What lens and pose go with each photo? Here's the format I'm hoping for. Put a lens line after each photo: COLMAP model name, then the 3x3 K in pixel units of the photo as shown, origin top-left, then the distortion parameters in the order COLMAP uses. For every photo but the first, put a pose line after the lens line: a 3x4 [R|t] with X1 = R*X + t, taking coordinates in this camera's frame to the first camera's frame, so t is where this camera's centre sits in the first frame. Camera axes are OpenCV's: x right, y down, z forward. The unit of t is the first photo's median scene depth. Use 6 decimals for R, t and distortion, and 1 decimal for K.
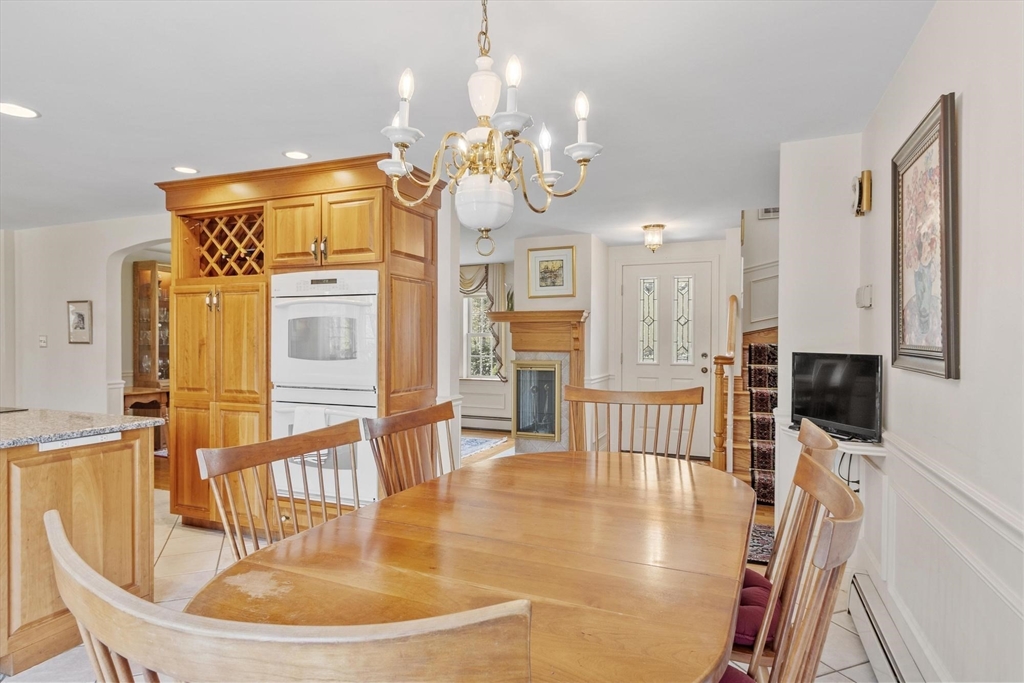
lens RADIAL K [[559.6, 0, 501.9], [0, 559.6, 347.5], [0, 0, 1]] dist [-0.001175, -0.002069]
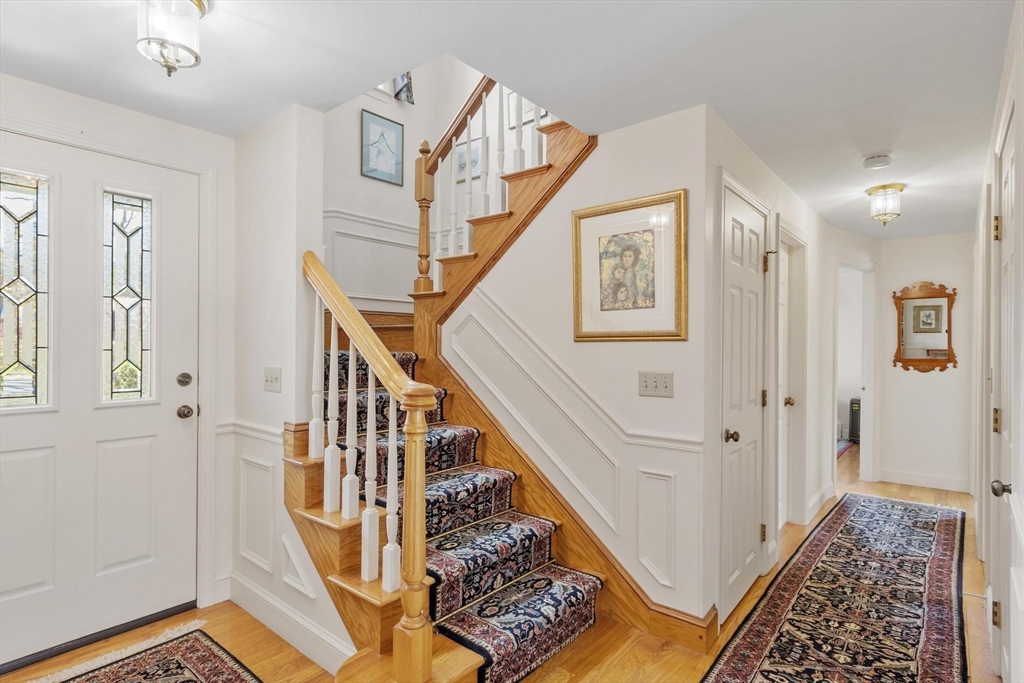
lens RADIAL K [[539.5, 0, 497.3], [0, 539.5, 344.6], [0, 0, 1]] dist [0.004197, -0.001435]
pose [[0.287644, -0.002180, 0.957735, 0.018283], [0.010037, 0.999949, -0.000738, -0.012087], [-0.957685, 0.009825, 0.287651, 0.673754]]
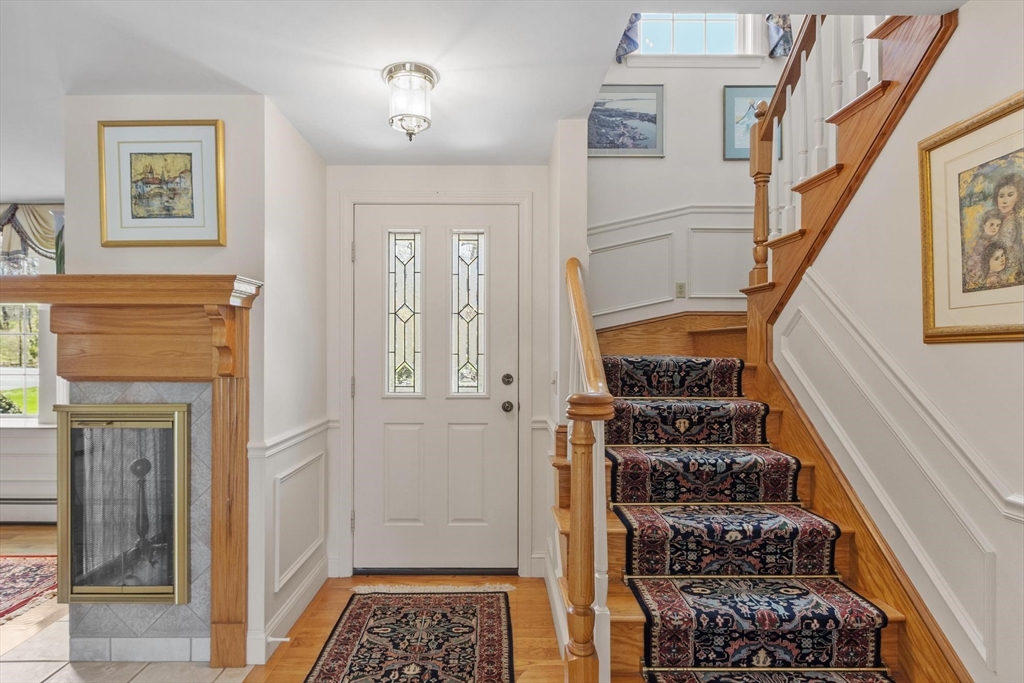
lens RADIAL K [[559.6, 0, 501.9], [0, 559.6, 347.5], [0, 0, 1]] dist [-0.001175, -0.002069]
pose [[0.918816, -0.001394, 0.394685, 0.155123], [0.007669, 0.999868, -0.014323, -0.009151], [-0.394613, 0.016188, 0.918705, 0.542243]]
